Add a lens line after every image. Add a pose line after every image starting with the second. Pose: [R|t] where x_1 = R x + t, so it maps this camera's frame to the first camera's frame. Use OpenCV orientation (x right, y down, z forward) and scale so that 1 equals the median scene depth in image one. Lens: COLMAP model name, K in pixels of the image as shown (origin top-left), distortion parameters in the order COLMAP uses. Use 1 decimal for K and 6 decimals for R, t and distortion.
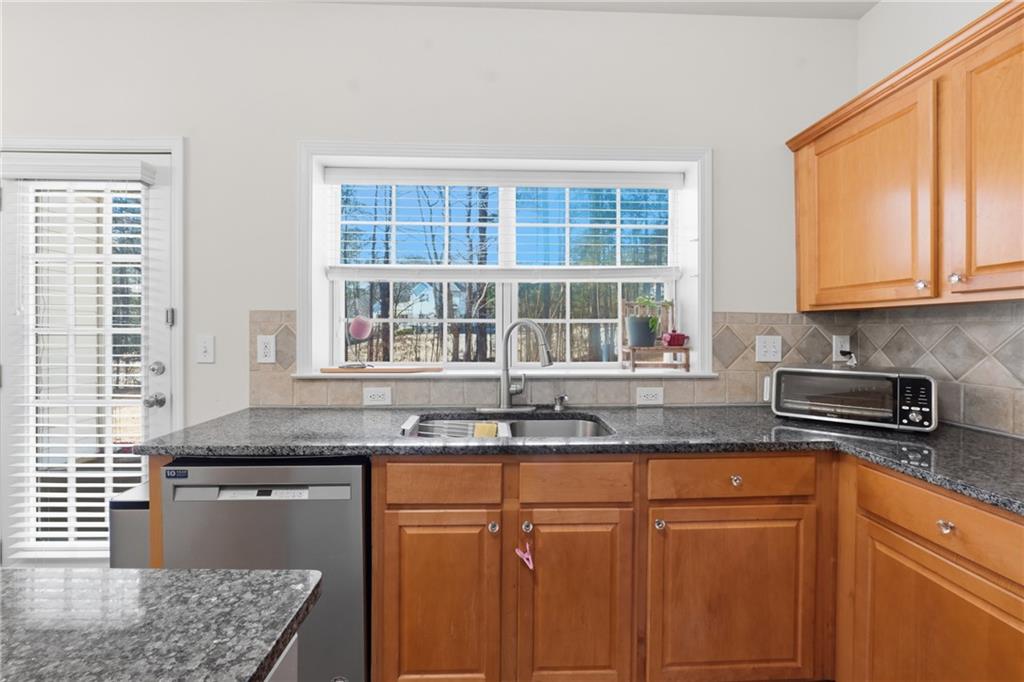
lens RADIAL K [[432.2, 0, 507.7], [0, 432.2, 335.9], [0, 0, 1]] dist [0.002100, 0.000431]
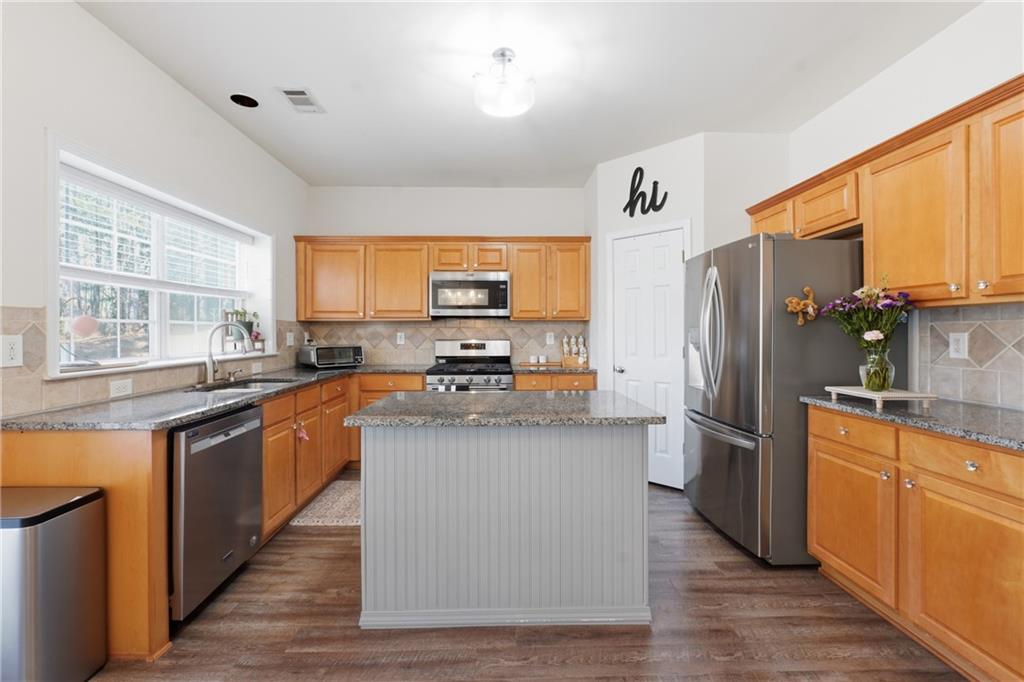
lens RADIAL K [[432.2, 0, 507.7], [0, 432.2, 335.9], [0, 0, 1]] dist [0.002100, 0.000431]
pose [[0.013027, -0.013871, 0.999819, -1.418534], [0.010885, 0.999846, 0.013730, -0.000452], [-0.999856, 0.010704, 0.013176, -0.018076]]
